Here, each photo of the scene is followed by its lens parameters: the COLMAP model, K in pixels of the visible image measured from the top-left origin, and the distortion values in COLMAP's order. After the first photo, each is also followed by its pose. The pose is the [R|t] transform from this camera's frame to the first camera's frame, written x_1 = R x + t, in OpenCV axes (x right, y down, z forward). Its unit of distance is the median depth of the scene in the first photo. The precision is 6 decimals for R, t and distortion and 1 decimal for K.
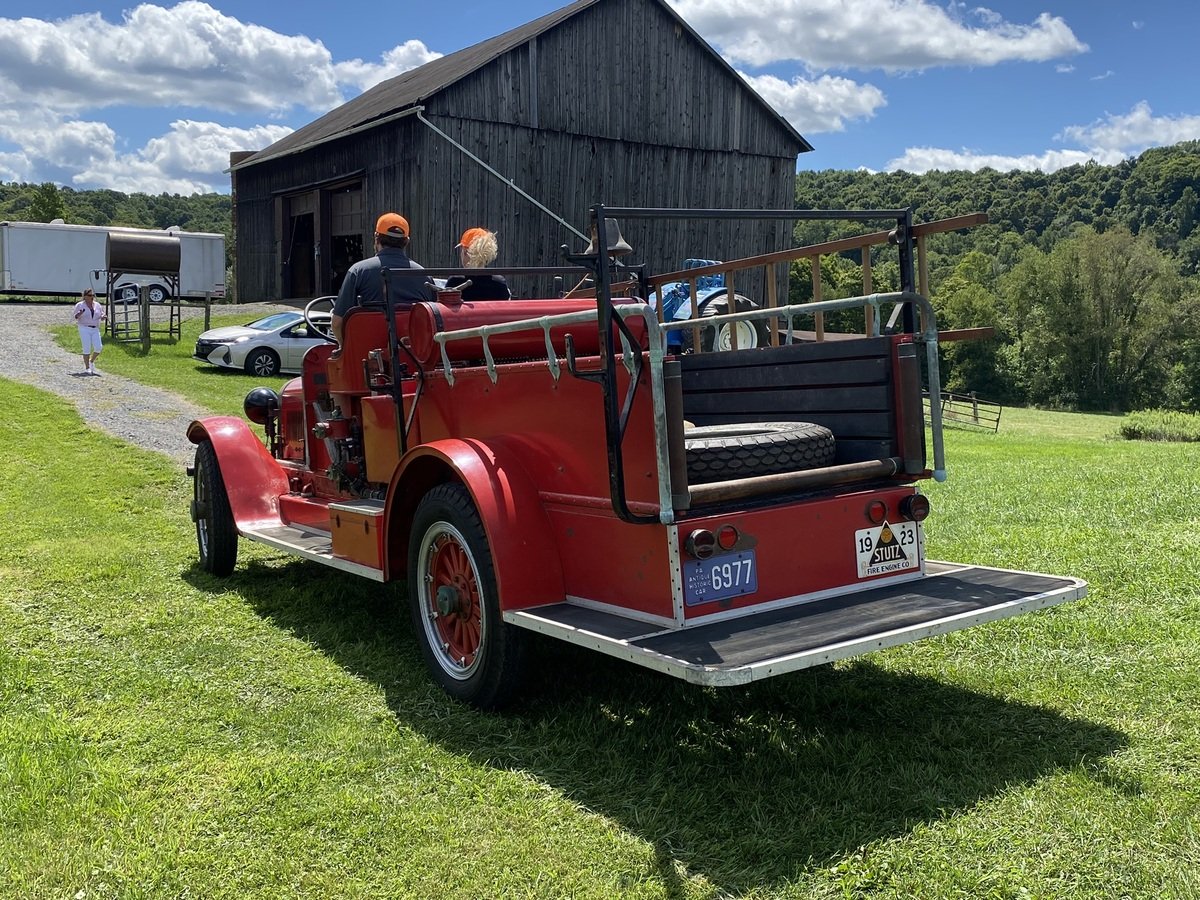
lens RADIAL K [[1179.4, 0, 605.2], [0, 1179.4, 449.8], [0, 0, 1]] dist [0.005155, 0.000000]
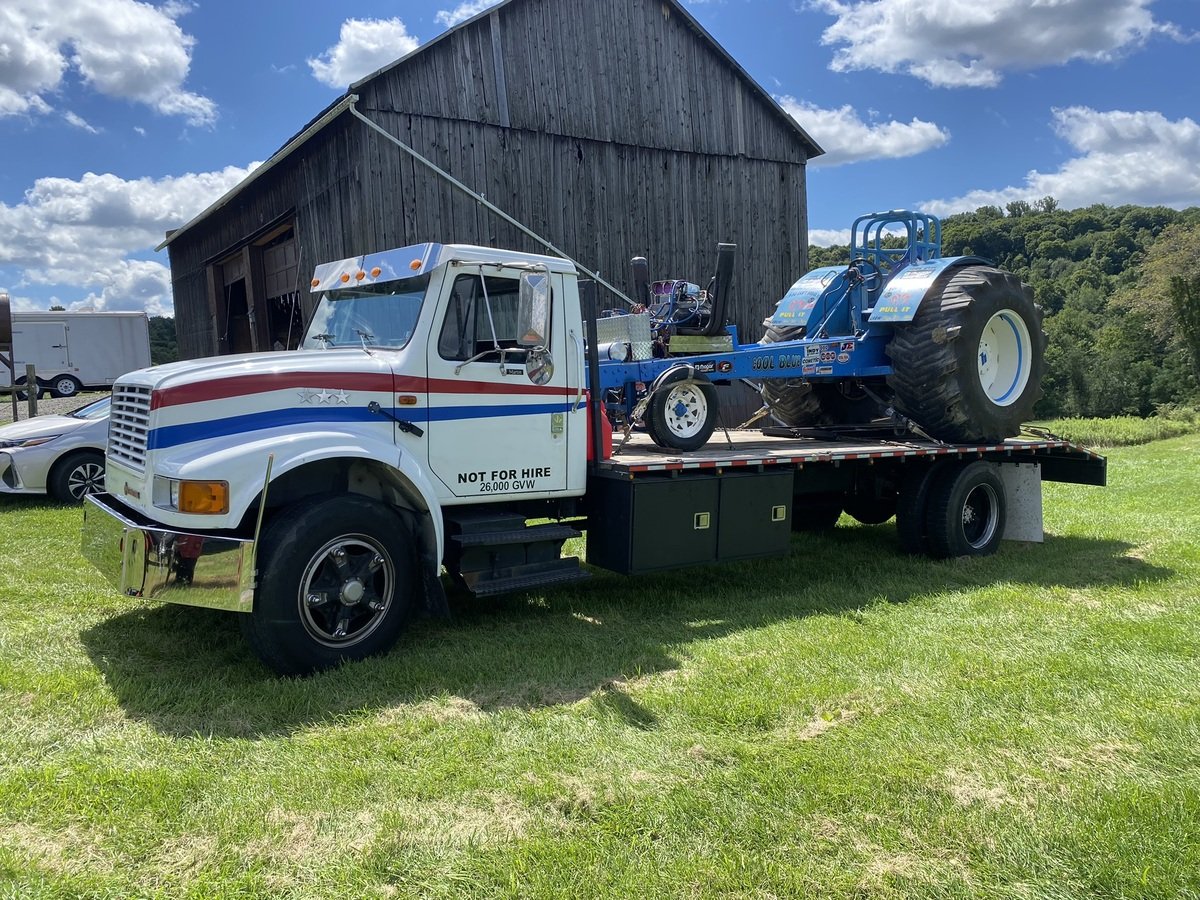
lens RADIAL K [[913.1, 0, 593.7], [0, 913.1, 449.1], [0, 0, 1]] dist [-0.032367, -0.001664]
pose [[0.994060, -0.090036, 0.061140, -0.055598], [0.092209, 0.995170, -0.033688, -0.035295], [-0.057812, 0.039126, 0.997561, 0.392497]]
